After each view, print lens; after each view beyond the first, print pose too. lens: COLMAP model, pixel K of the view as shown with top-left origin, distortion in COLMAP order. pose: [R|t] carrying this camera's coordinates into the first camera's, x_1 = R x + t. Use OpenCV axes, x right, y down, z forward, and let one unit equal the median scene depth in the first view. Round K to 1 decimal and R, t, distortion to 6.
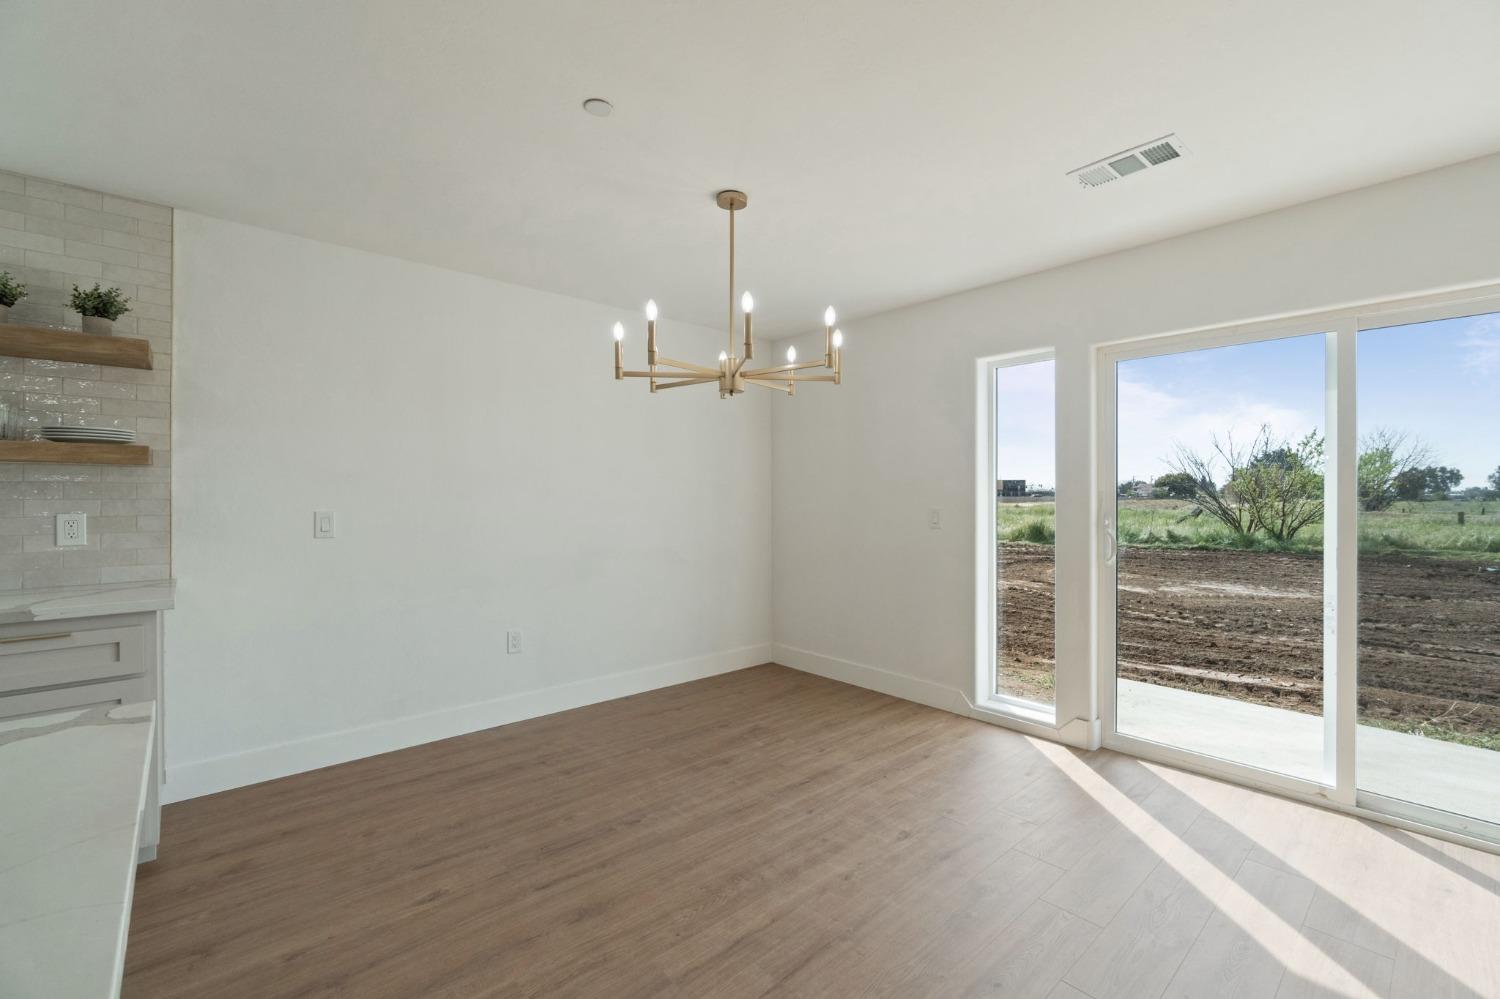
lens RADIAL K [[643.4, 0, 754.9], [0, 643.4, 493.7], [0, 0, 1]] dist [-0.004033, 0.000608]
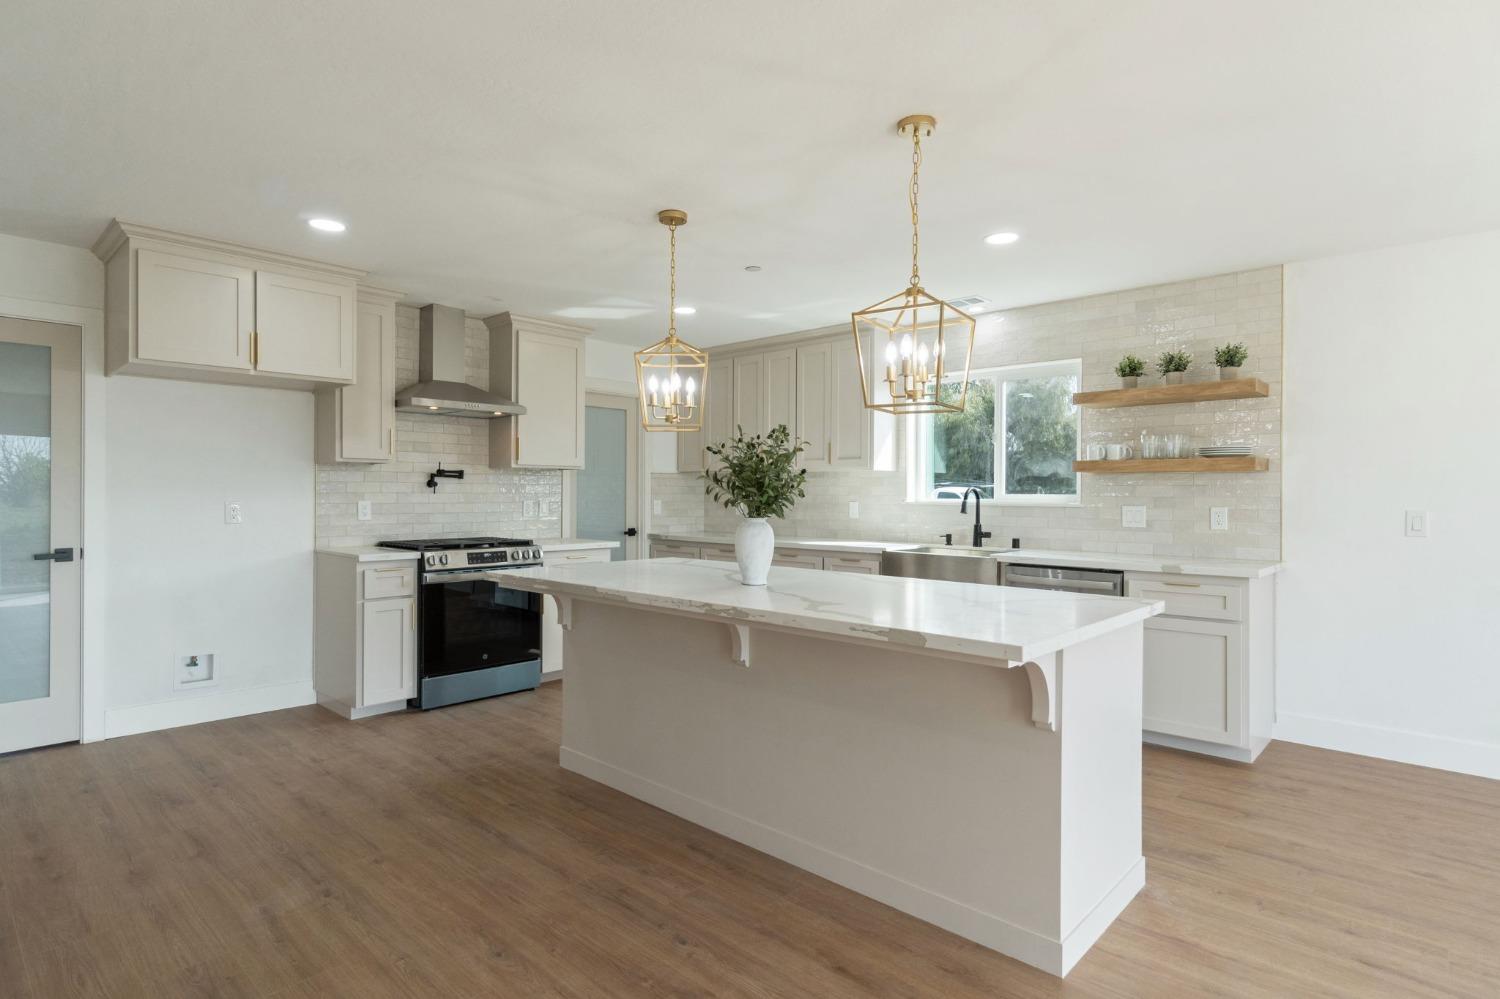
lens RADIAL K [[782.6, 0, 751.6], [0, 782.6, 495.9], [0, 0, 1]] dist [0.004905, -0.003289]
pose [[0.092306, 0.000754, -0.995730, 0.524235], [-0.001996, 0.999998, 0.000573, 0.006945], [0.995729, 0.001934, 0.092307, -0.173723]]
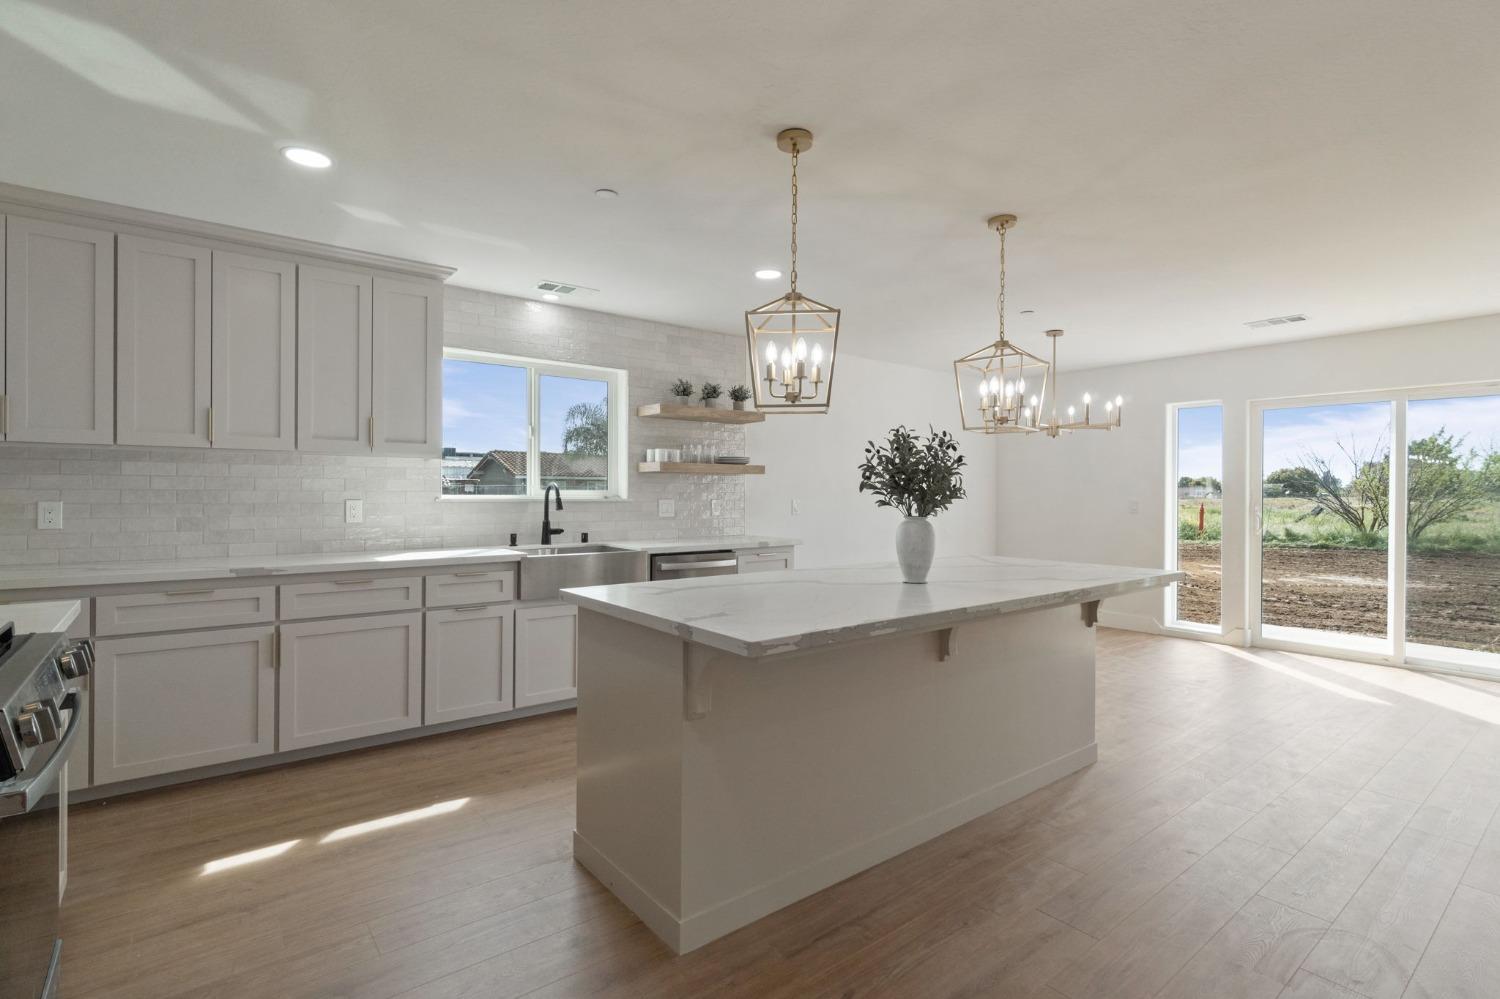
lens RADIAL K [[722.5, 0, 755.4], [0, 722.5, 491.1], [0, 0, 1]] dist [-0.004793, 0.002408]
pose [[0.998221, 0.003343, -0.059528, -0.763775], [-0.003226, 0.999993, 0.002053, 0.000712], [0.059534, -0.001857, 0.998225, -1.124462]]
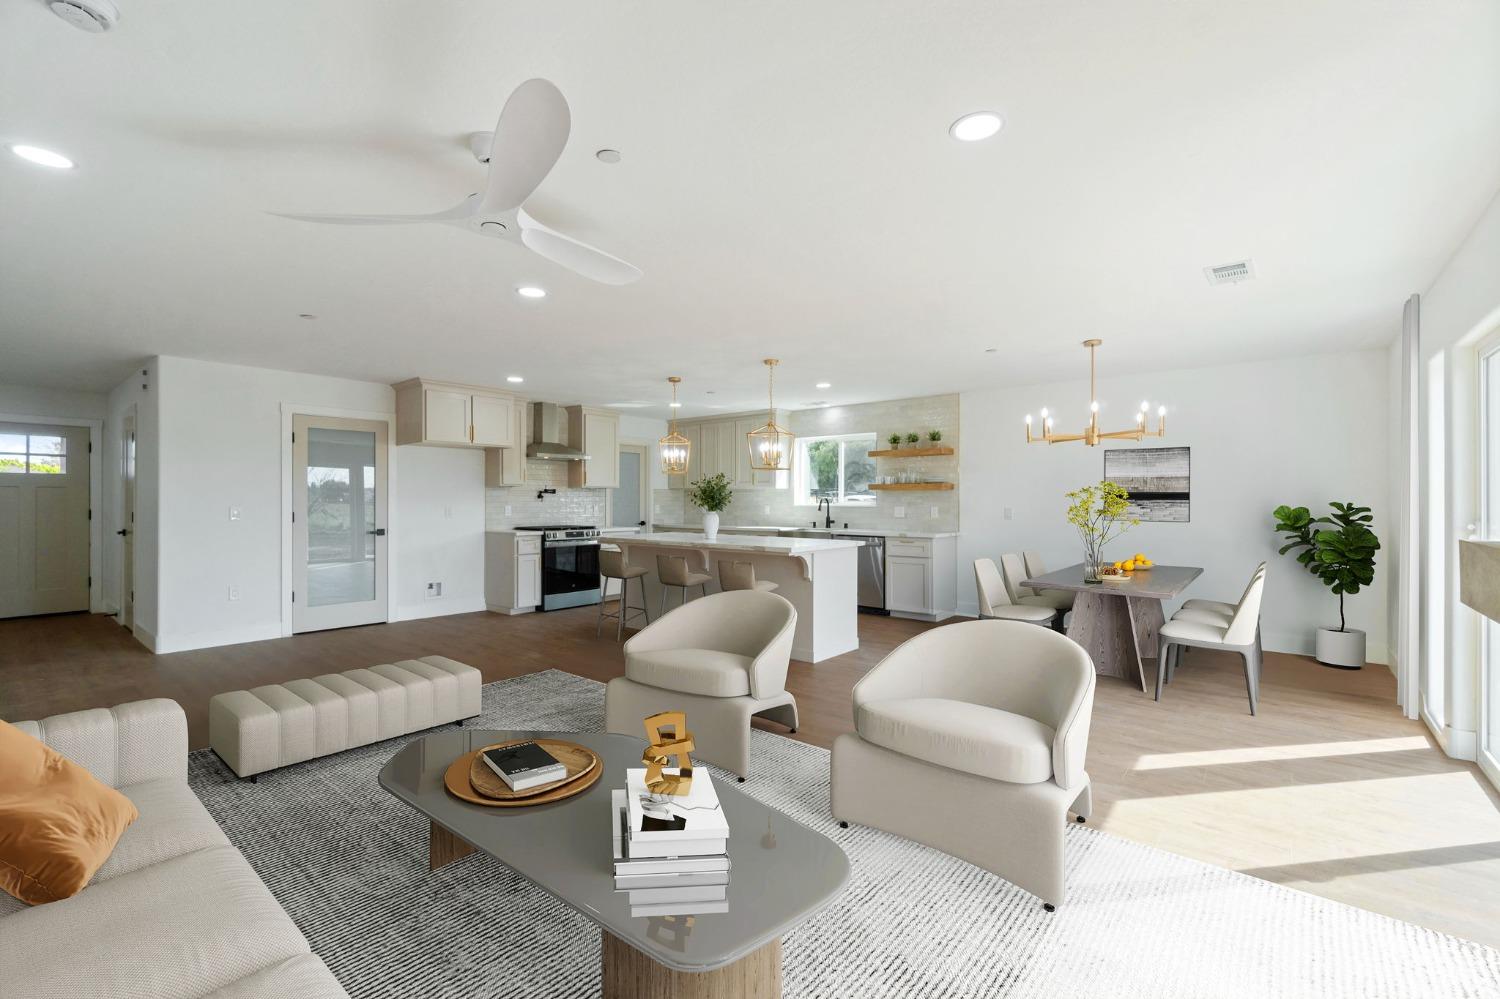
lens RADIAL K [[643.4, 0, 747.2], [0, 643.4, 500.1], [0, 0, 1]] dist [-0.004033, 0.000608]
pose [[0.143352, -0.003396, -0.989666, 1.640165], [0.002648, 0.999992, -0.003048, 0.006985], [0.989668, -0.002184, 0.143360, -0.260977]]
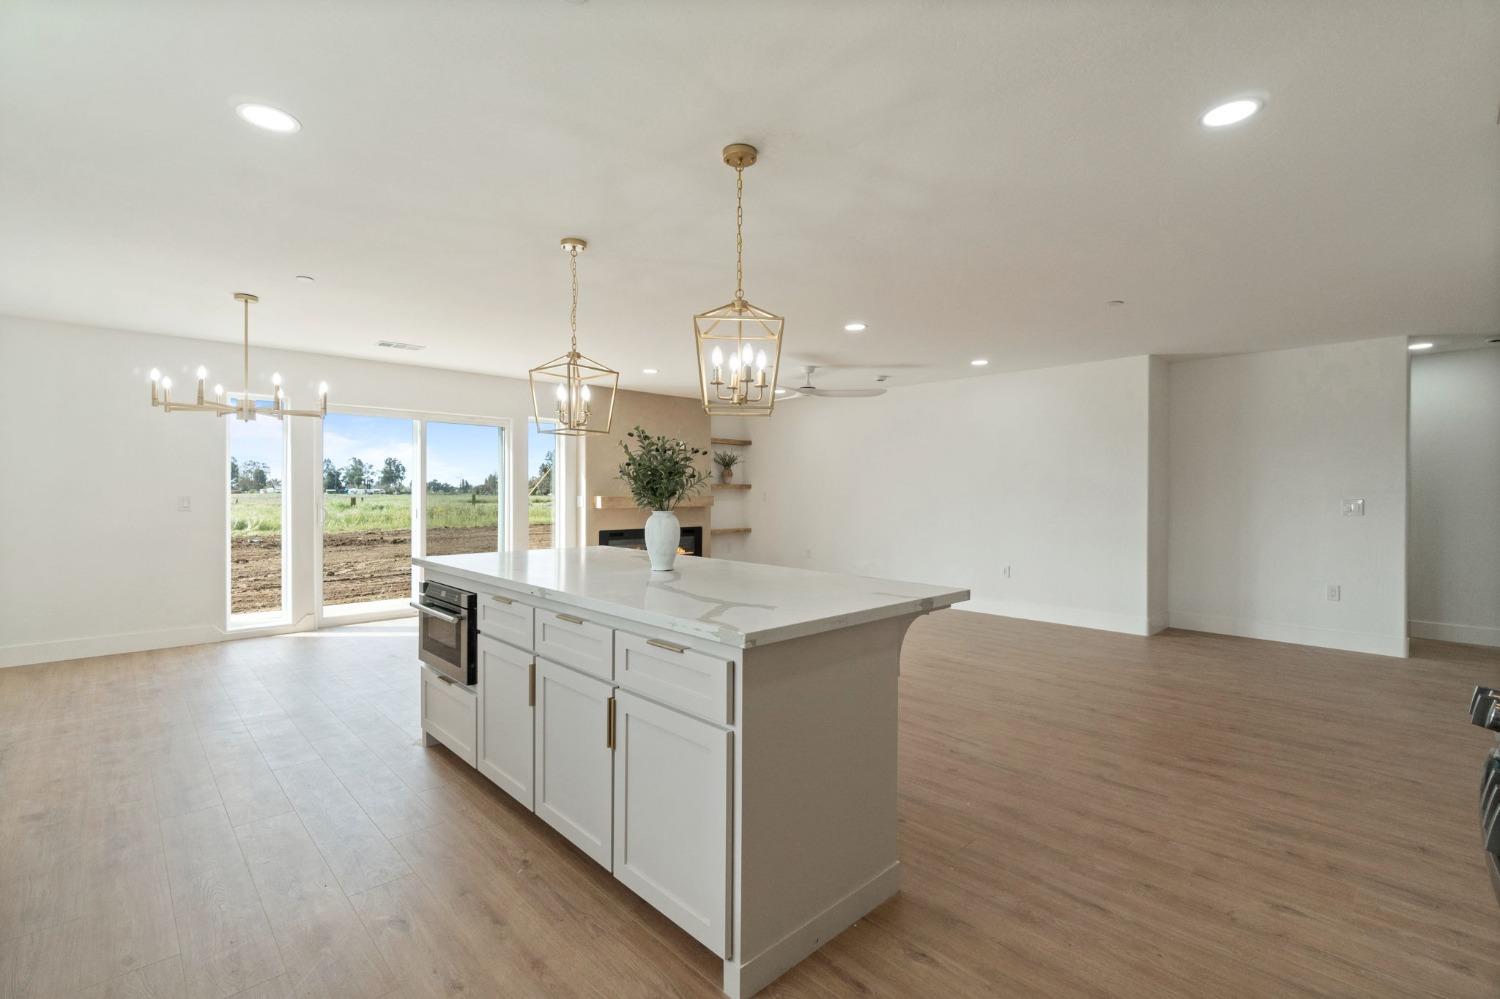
lens RADIAL K [[674.8, 0, 747.5], [0, 674.8, 495.6], [0, 0, 1]] dist [-0.000593, 0.000418]
pose [[-0.030578, -0.007884, 0.999501, -1.689229], [-0.007119, 0.999945, 0.007670, 0.005407], [-0.999507, -0.006881, -0.030632, -0.172250]]
